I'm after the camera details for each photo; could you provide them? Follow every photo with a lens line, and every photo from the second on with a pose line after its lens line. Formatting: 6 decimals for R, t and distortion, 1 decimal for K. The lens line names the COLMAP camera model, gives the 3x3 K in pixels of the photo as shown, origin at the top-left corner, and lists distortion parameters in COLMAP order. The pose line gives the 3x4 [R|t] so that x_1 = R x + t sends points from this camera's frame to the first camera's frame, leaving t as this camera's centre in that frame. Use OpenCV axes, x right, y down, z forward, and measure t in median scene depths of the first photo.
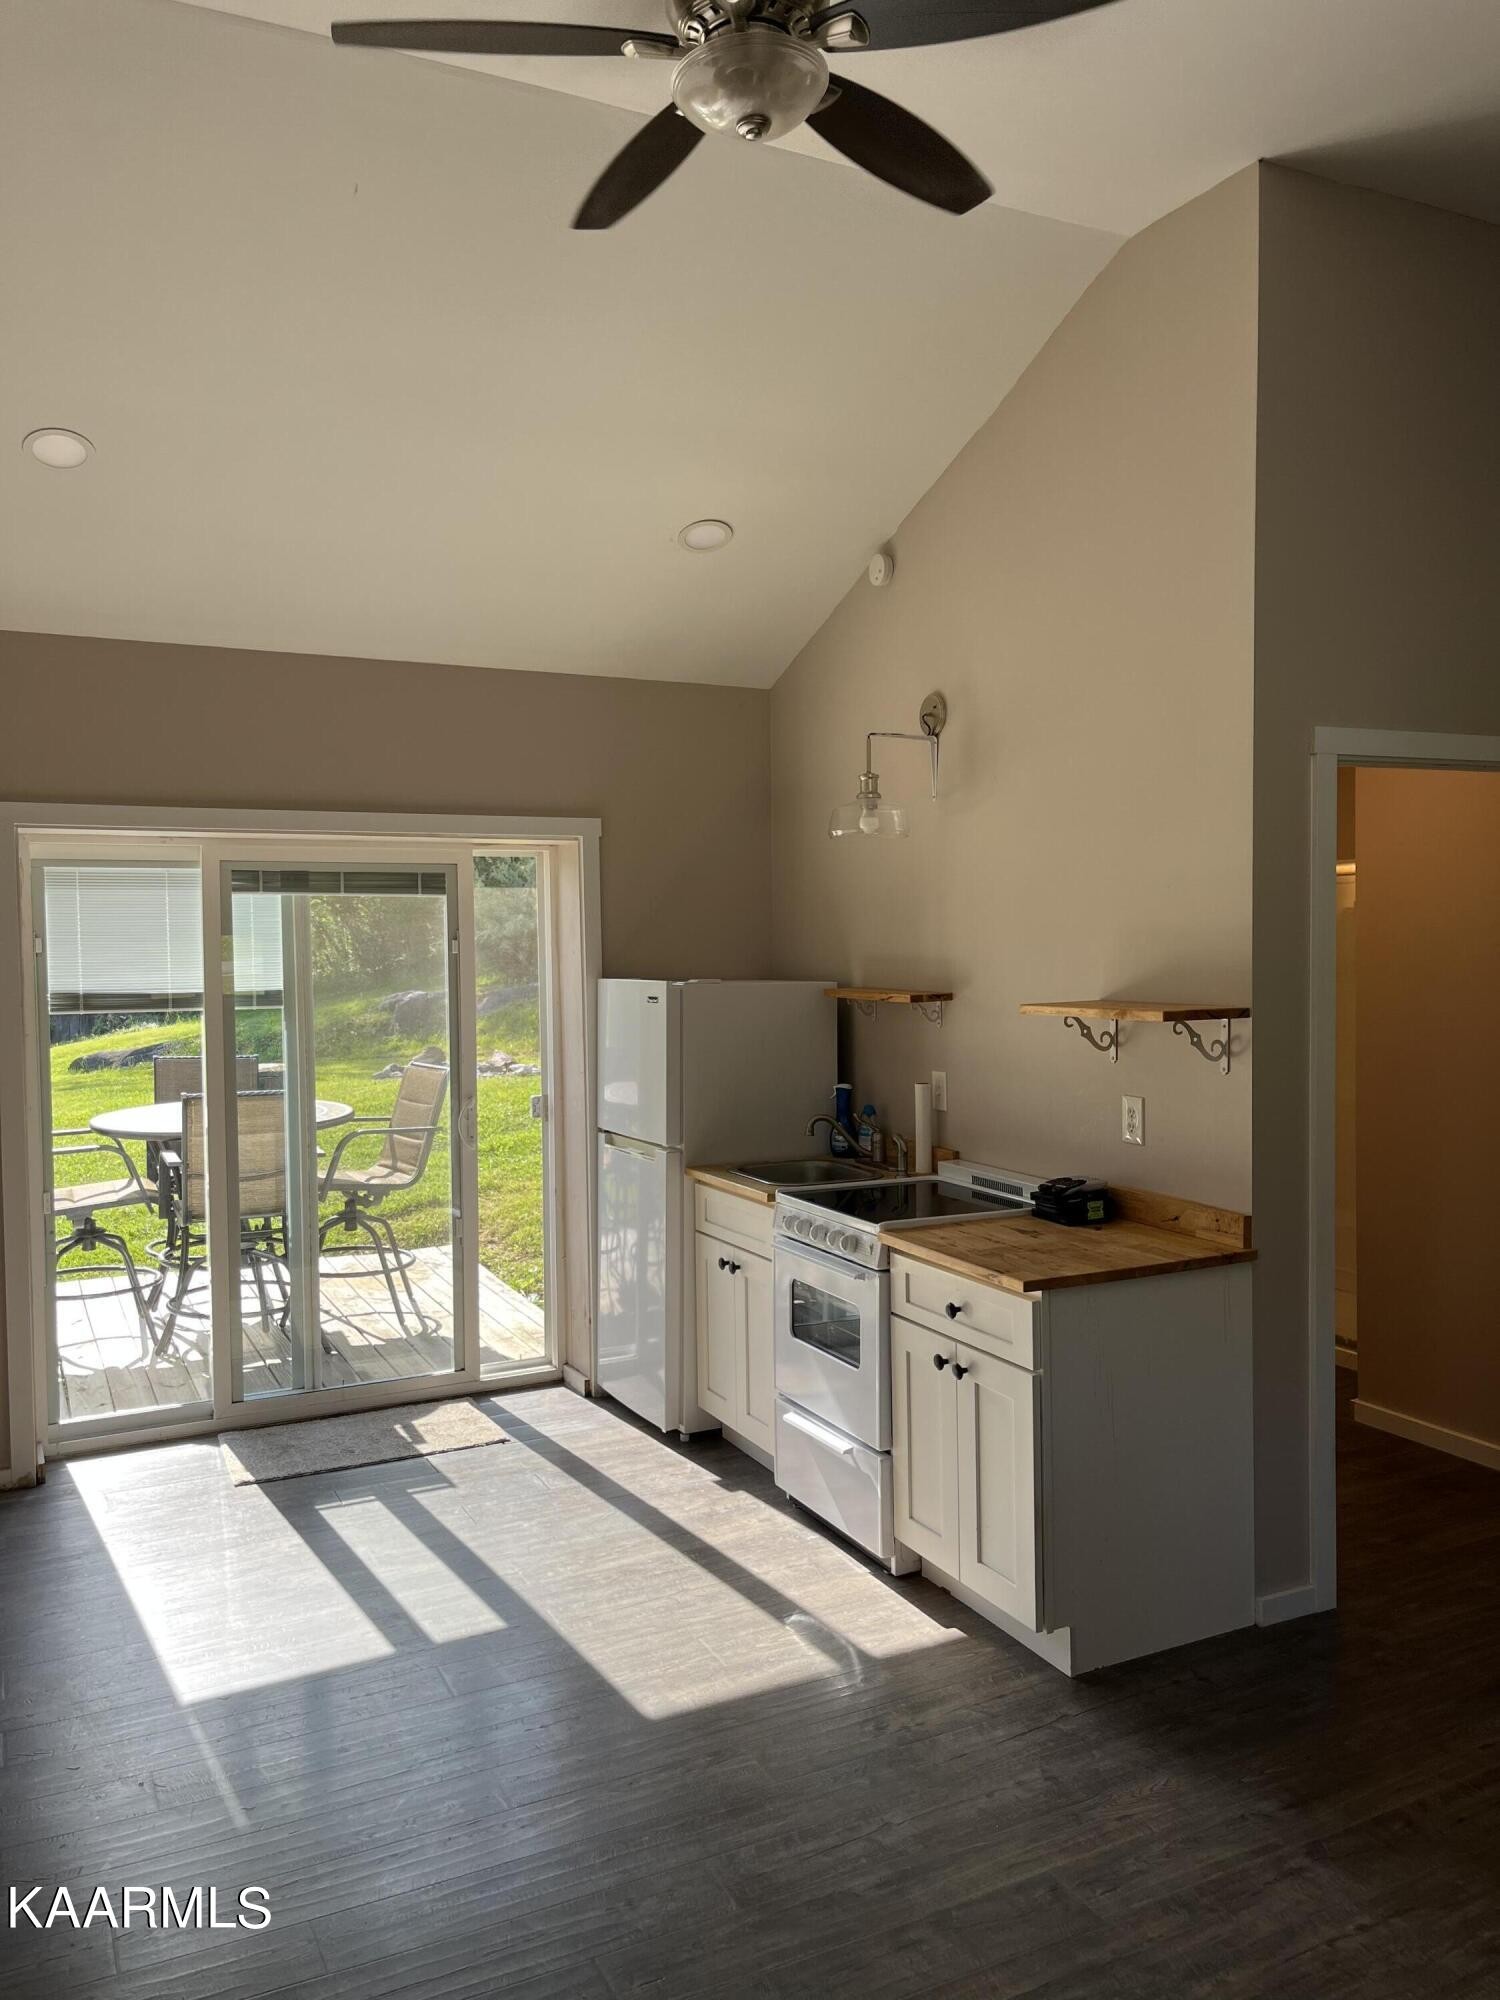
lens RADIAL K [[1503.9, 0, 771.3], [0, 1503.9, 1002.6], [0, 0, 1]] dist [0.079066, -0.098108]
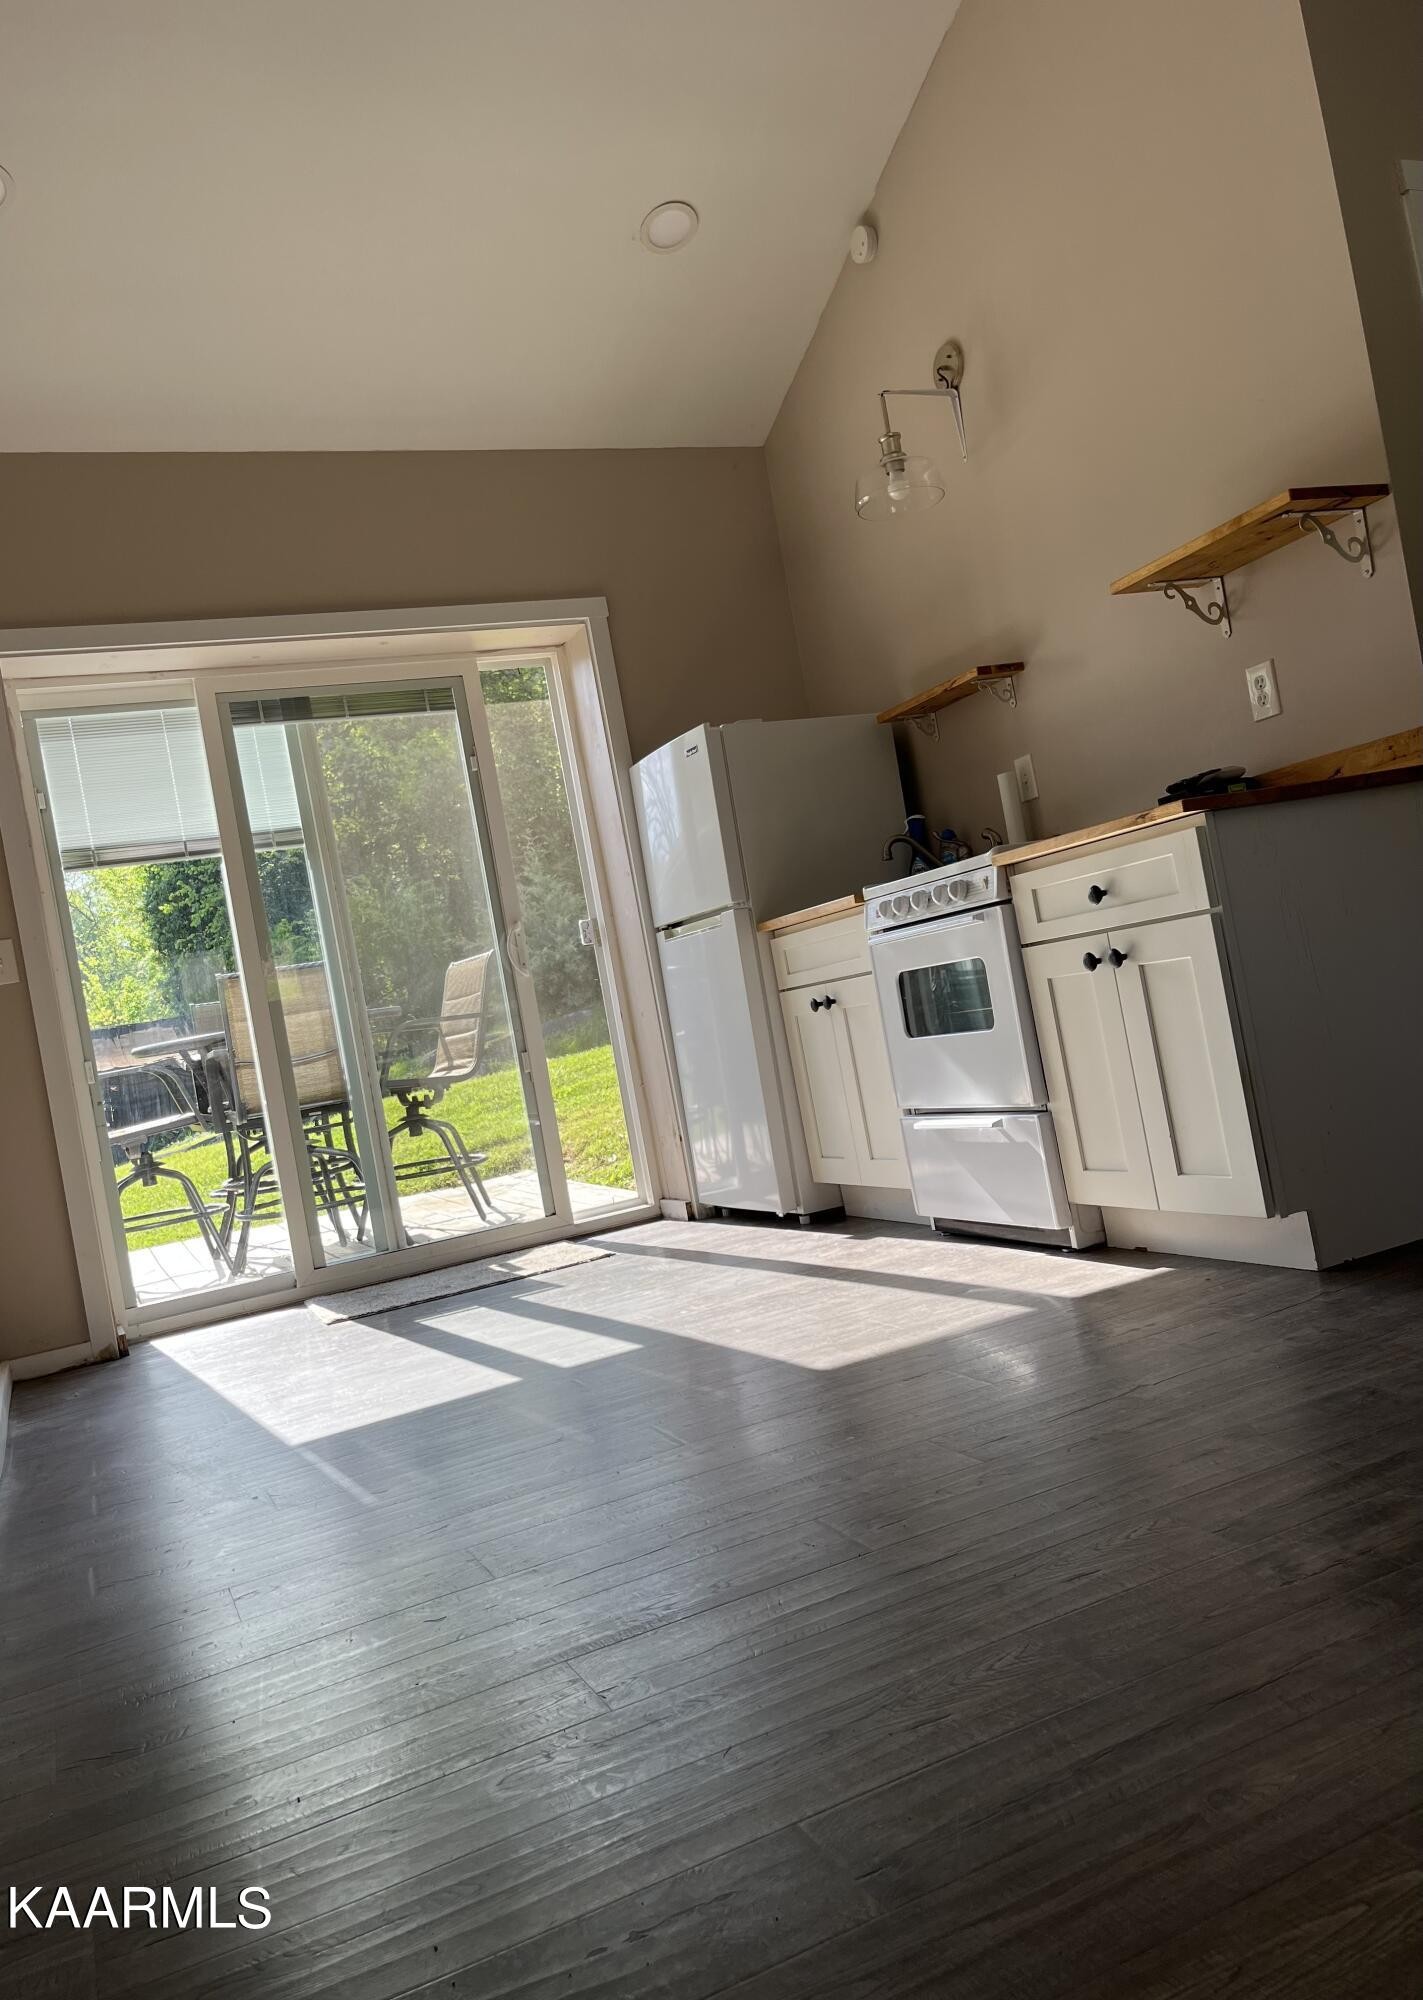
lens RADIAL K [[1501.1, 0, 707.8], [0, 1501.1, 1005.1], [0, 0, 1]] dist [0.027435, -0.006423]
pose [[0.984965, -0.162315, -0.059134, -0.048594], [0.159477, 0.985938, -0.049938, 0.235323], [0.066408, 0.039757, 0.997000, 0.121917]]
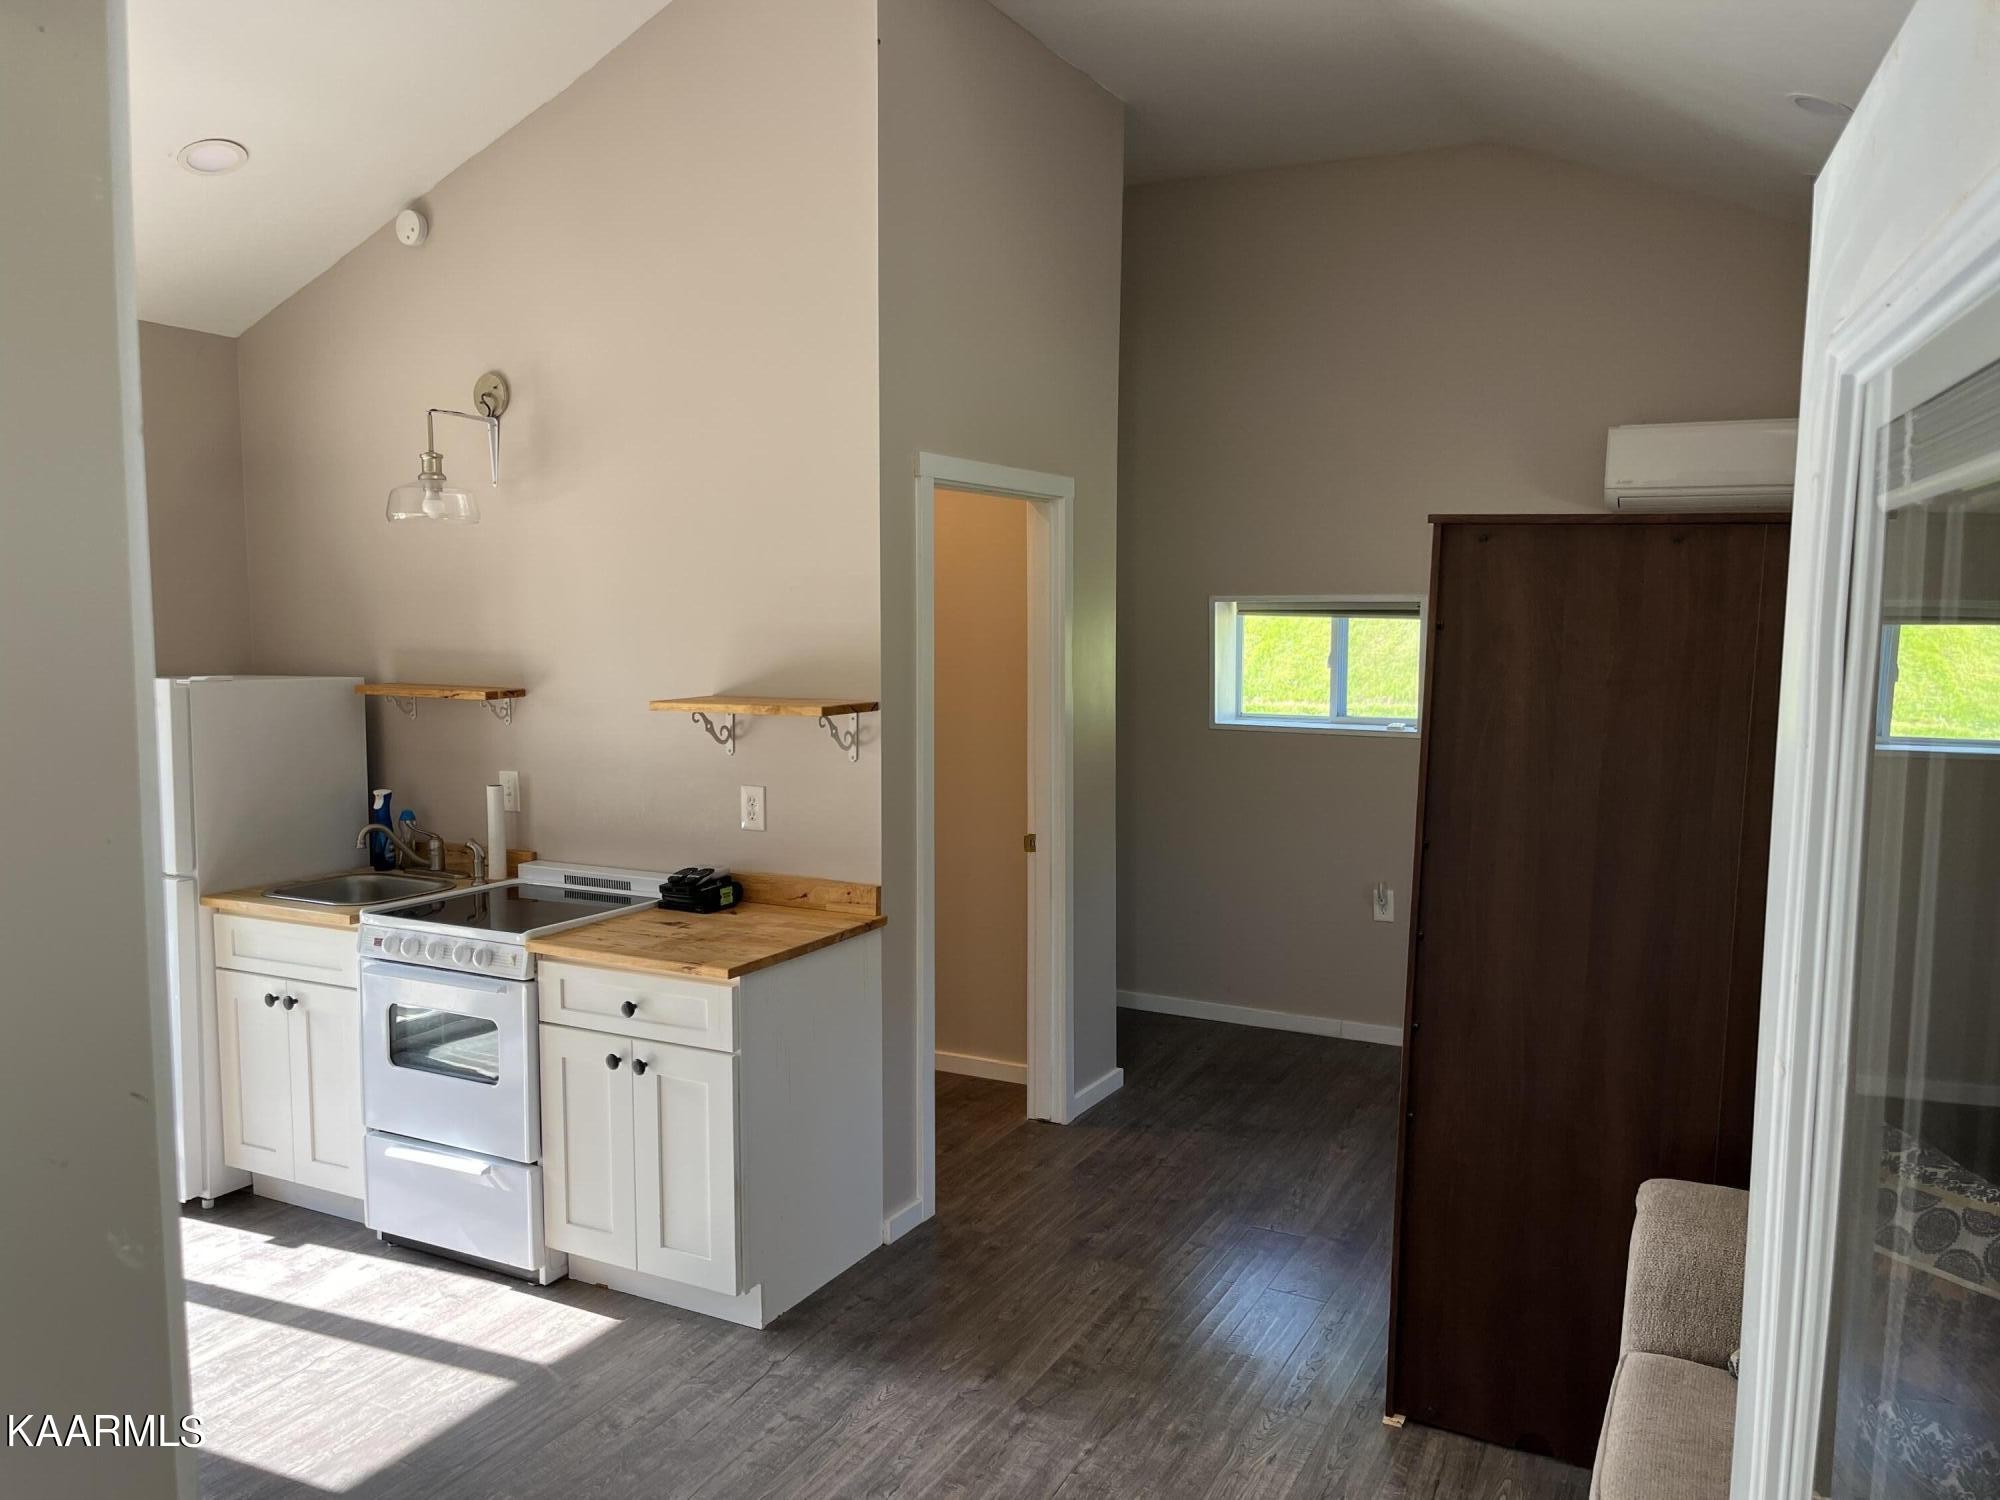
lens RADIAL K [[1503.9, 0, 993.7], [0, 1503.9, 755.9], [0, 0, 1]] dist [0.079066, -0.098108]
pose [[0.818344, -0.042731, 0.573139, -0.217225], [0.014658, 0.998460, 0.053513, -0.012537], [-0.574542, -0.035391, 0.817709, 0.036574]]
